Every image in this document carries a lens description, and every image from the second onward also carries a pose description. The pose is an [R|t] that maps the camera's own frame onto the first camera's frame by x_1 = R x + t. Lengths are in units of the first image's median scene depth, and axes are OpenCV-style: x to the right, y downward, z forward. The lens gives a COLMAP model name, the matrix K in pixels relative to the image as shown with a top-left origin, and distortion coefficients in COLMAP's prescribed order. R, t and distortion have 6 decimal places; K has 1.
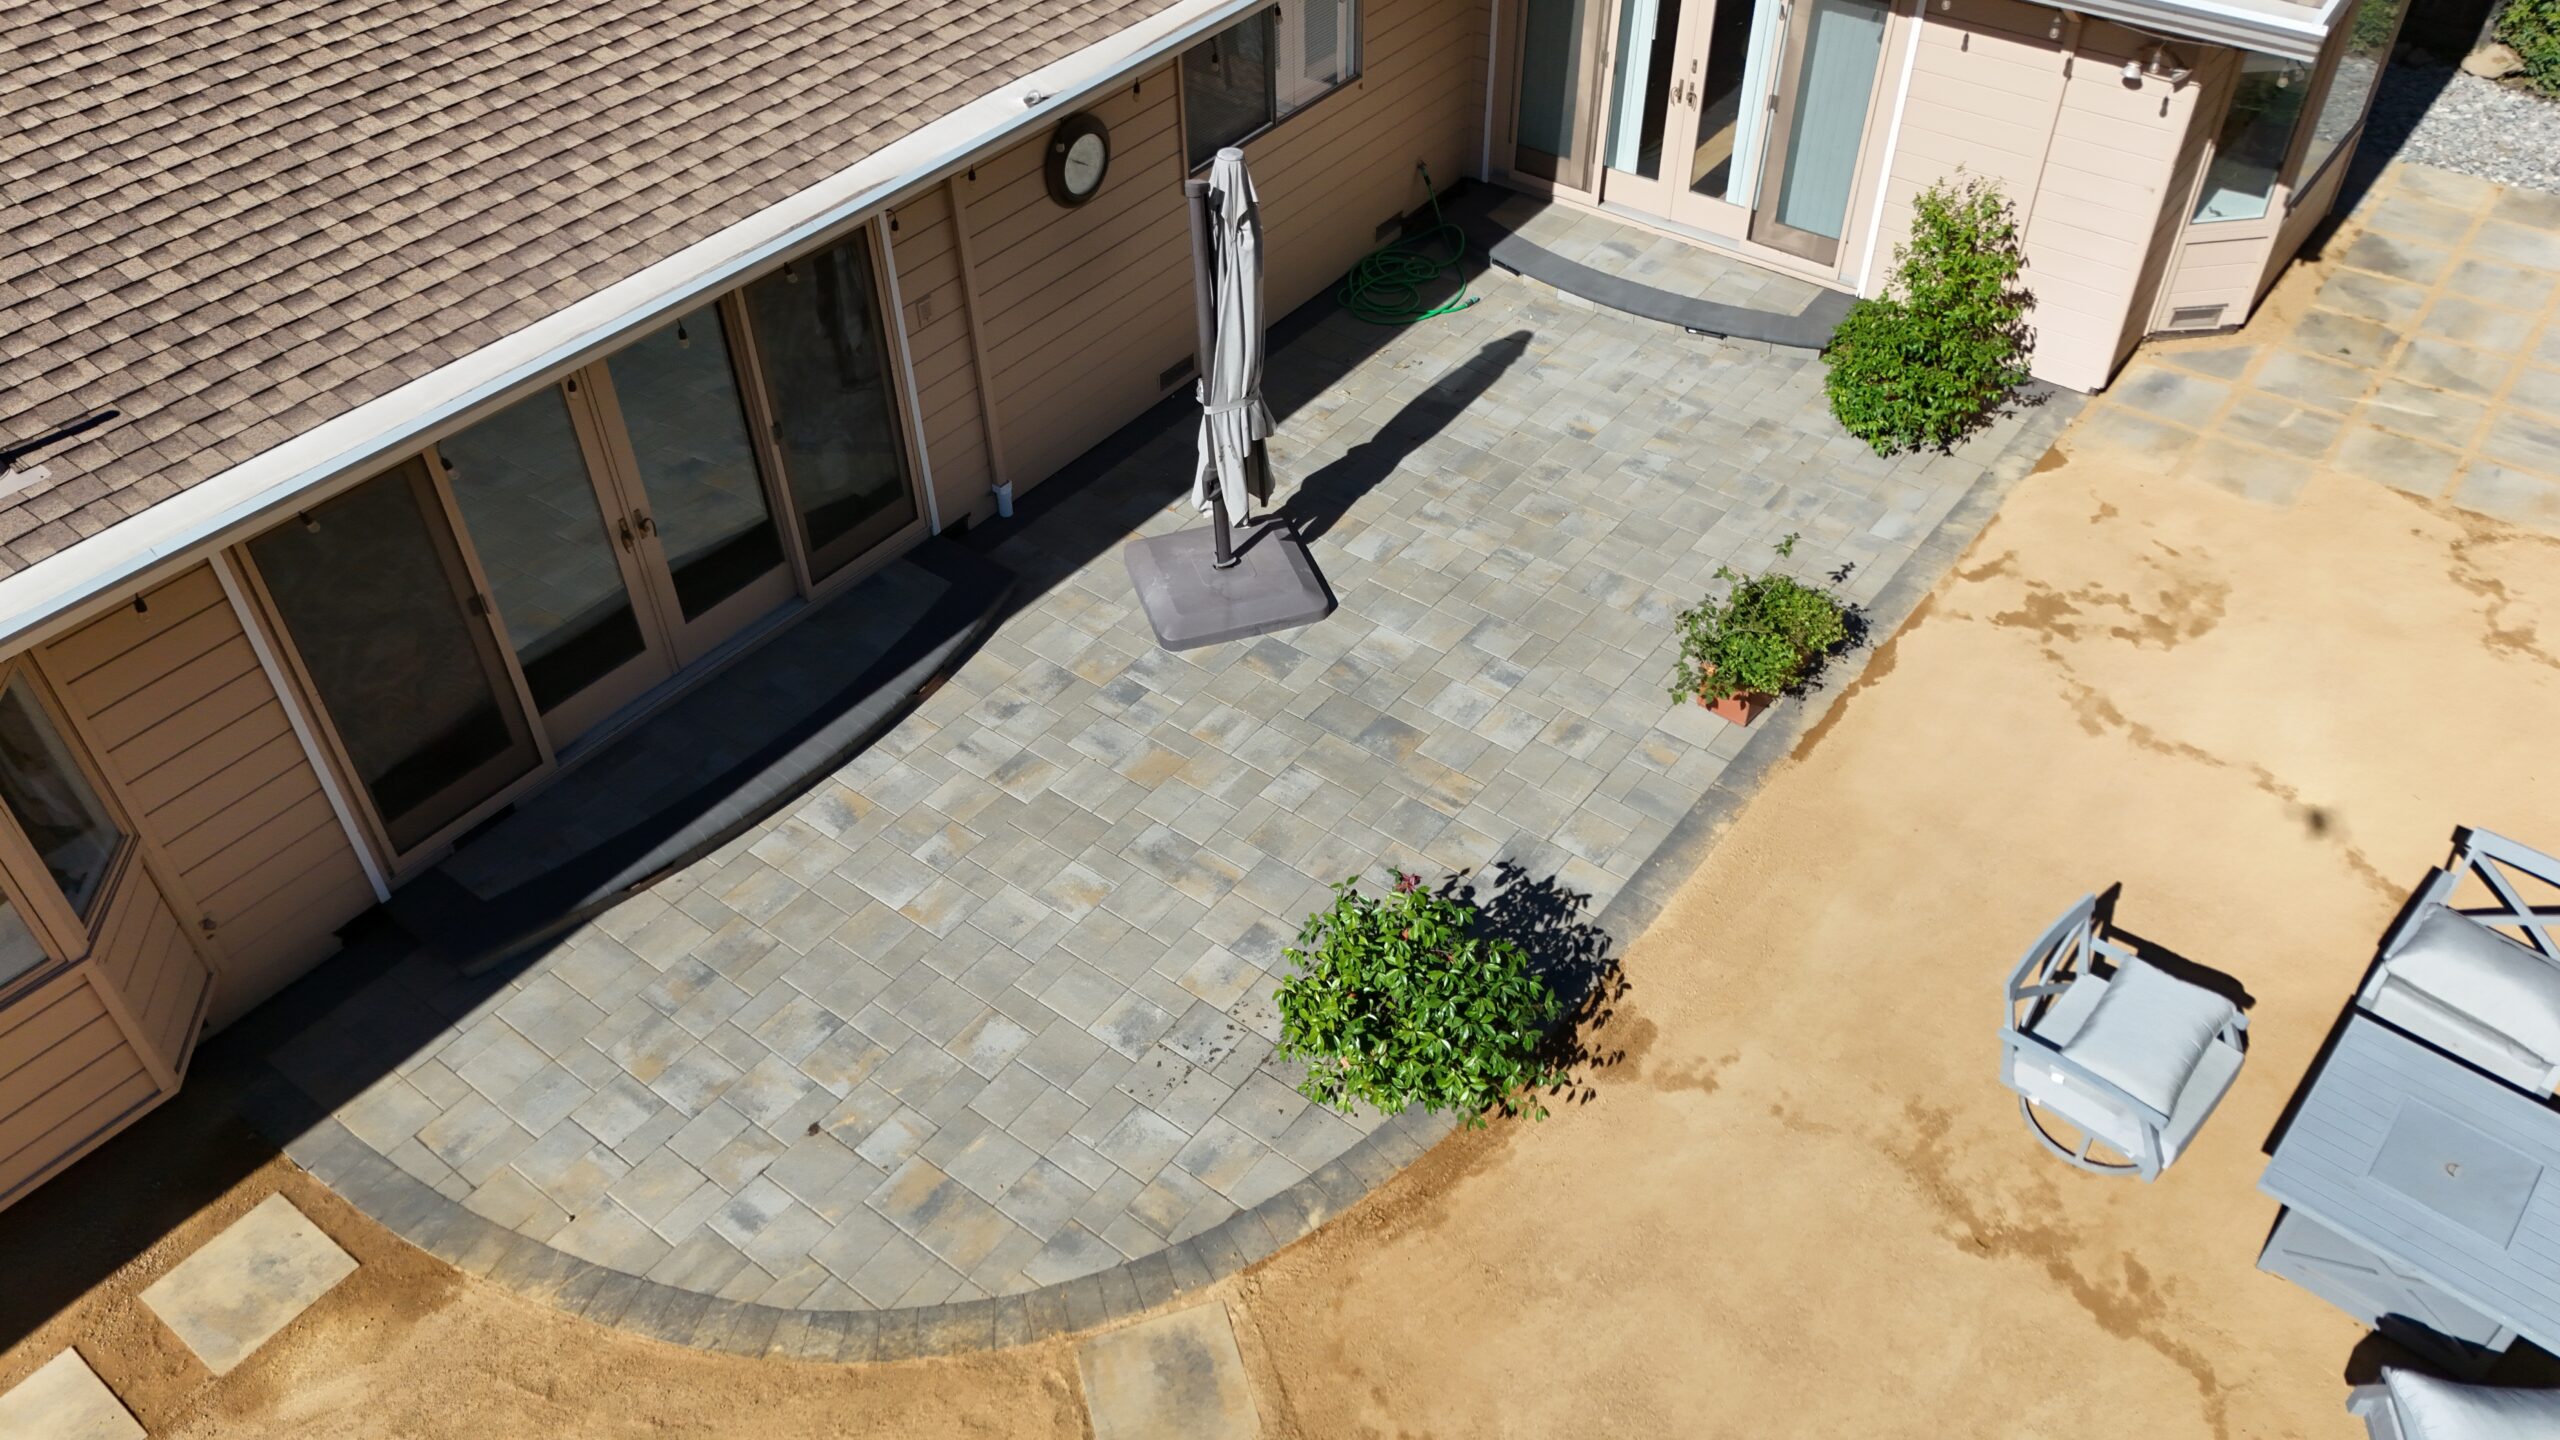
lens RADIAL K [[1886.3, 0, 1276.3], [0, 1886.3, 721.3], [0, 0, 1]] dist [-0.001924, -0.001513]
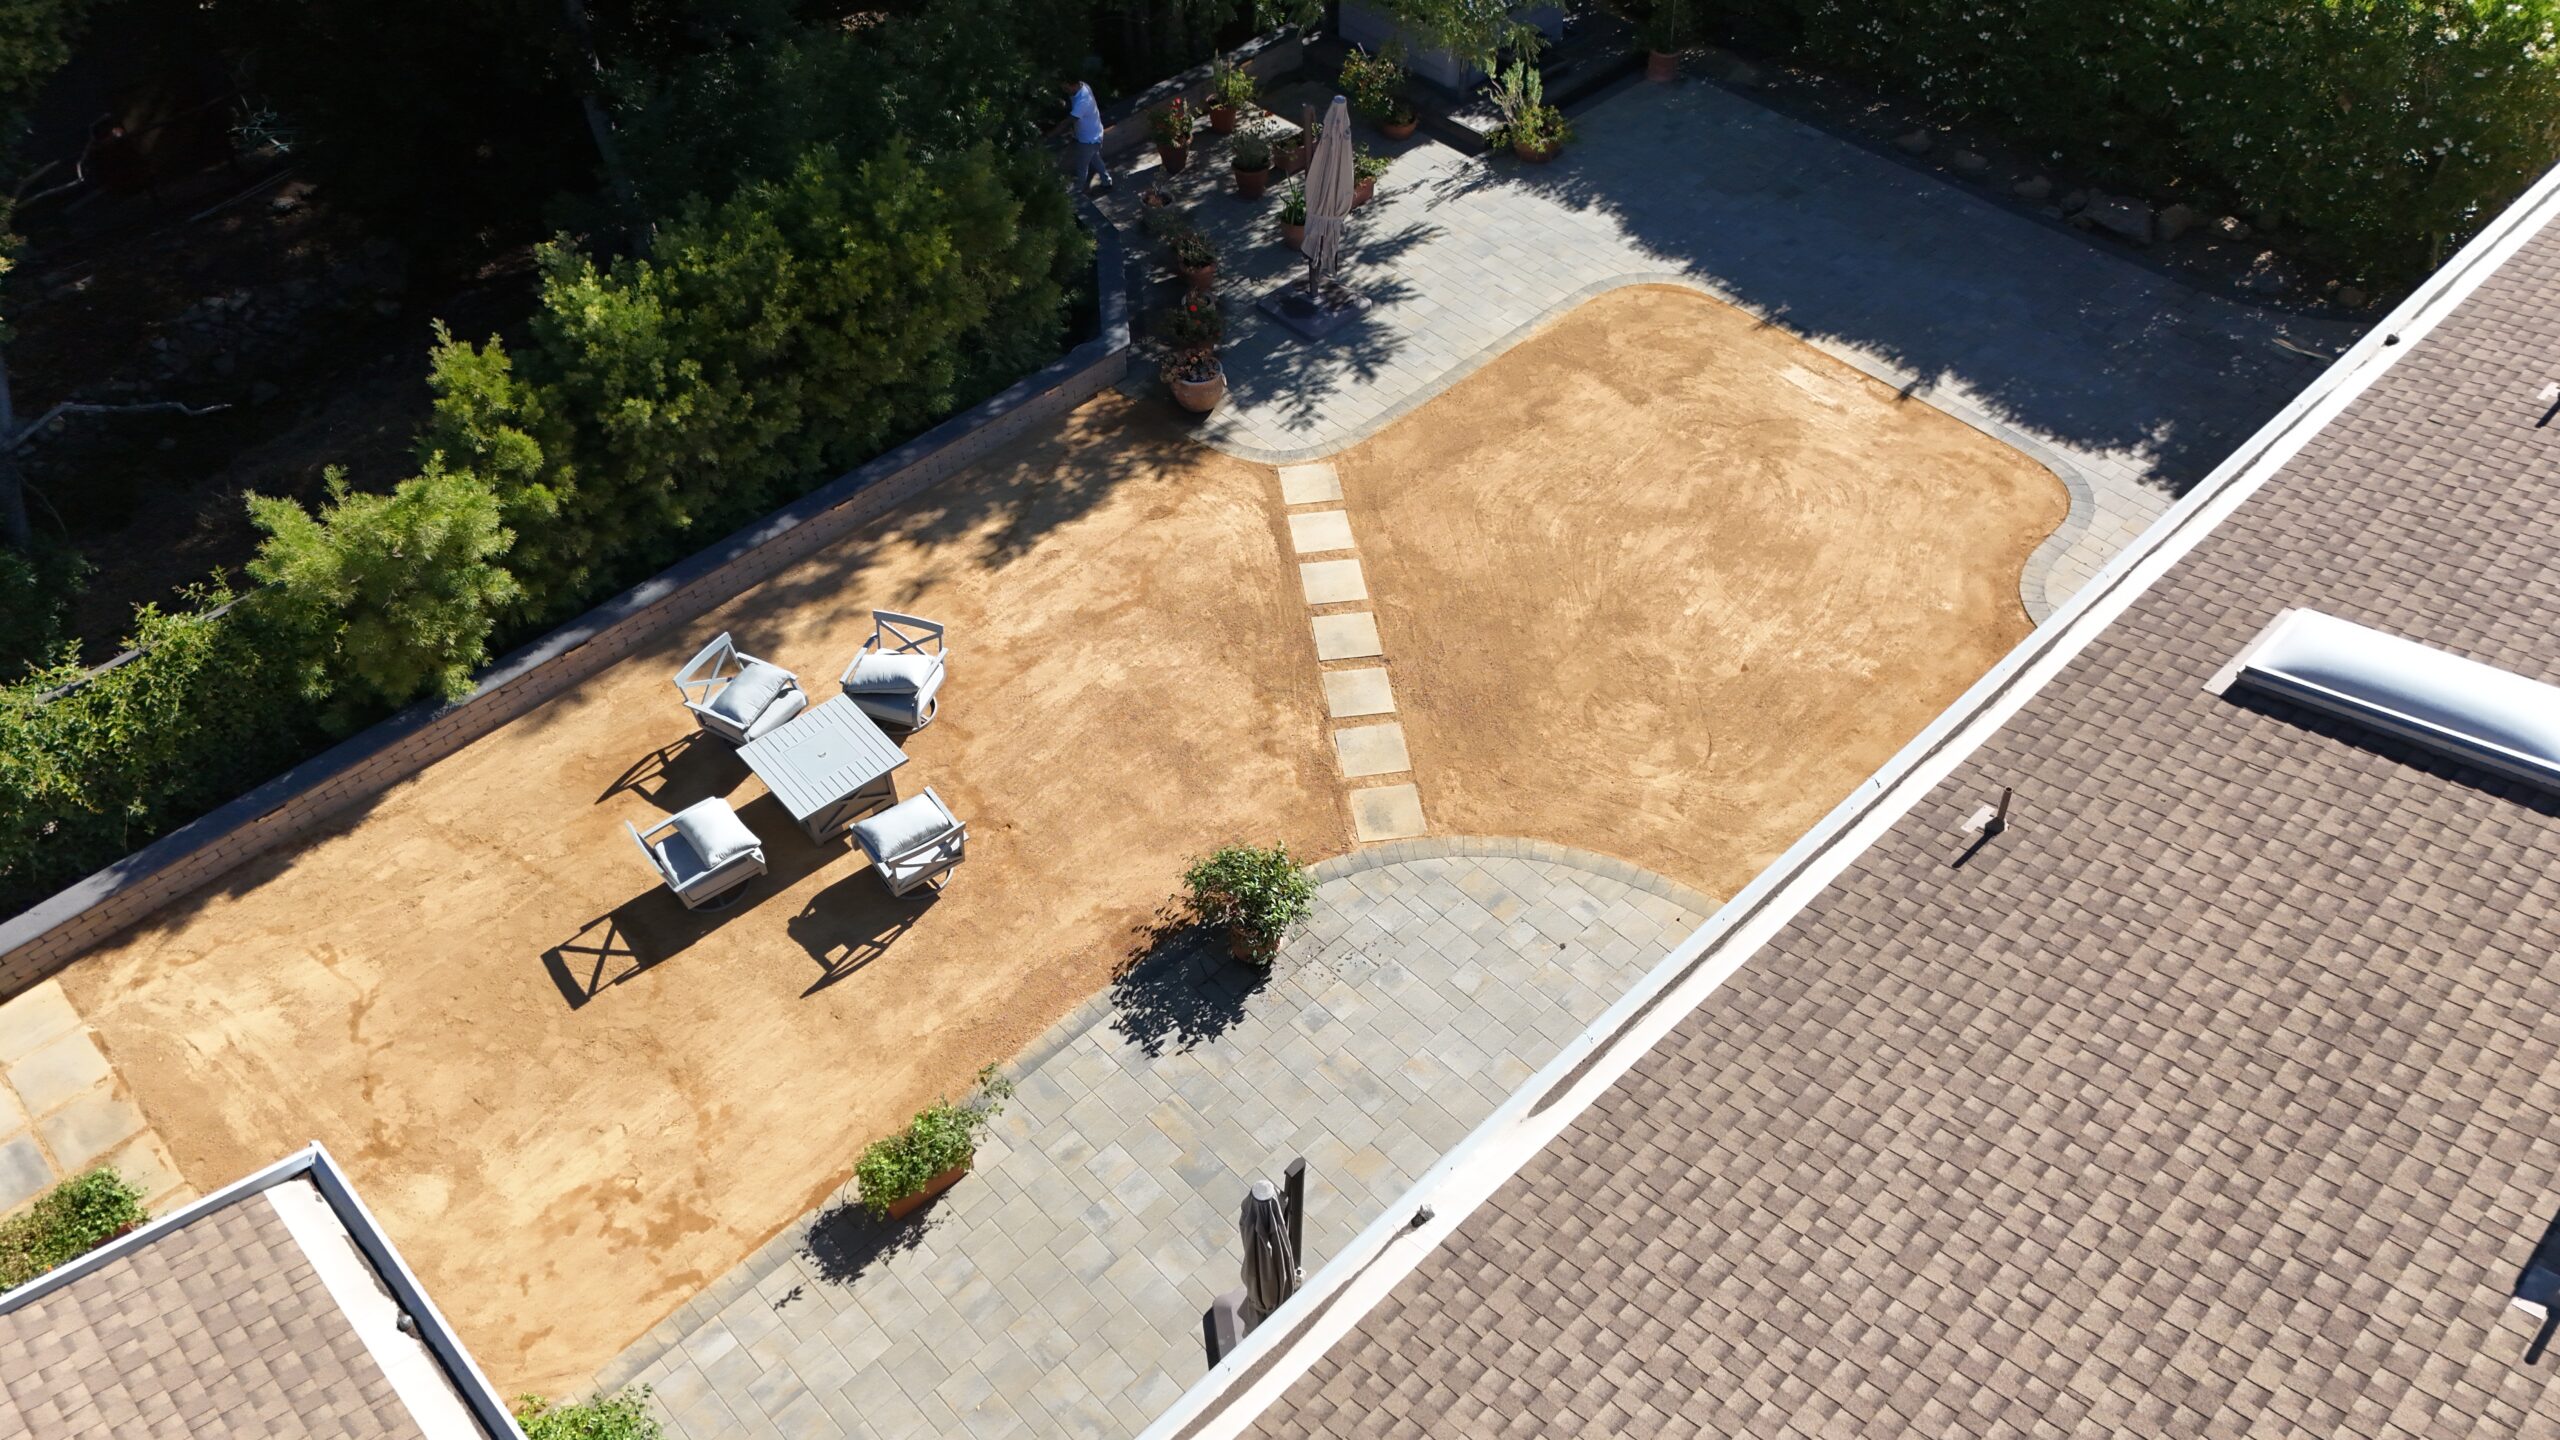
lens RADIAL K [[1886.3, 0, 1280.2], [0, 1886.3, 721.3], [0, 0, 1]] dist [-0.001924, -0.001513]
pose [[-0.986622, -0.088343, 0.137014, -0.183100], [0.135571, 0.022161, 0.990520, -1.531219], [-0.090542, 0.995844, -0.009888, 0.737371]]
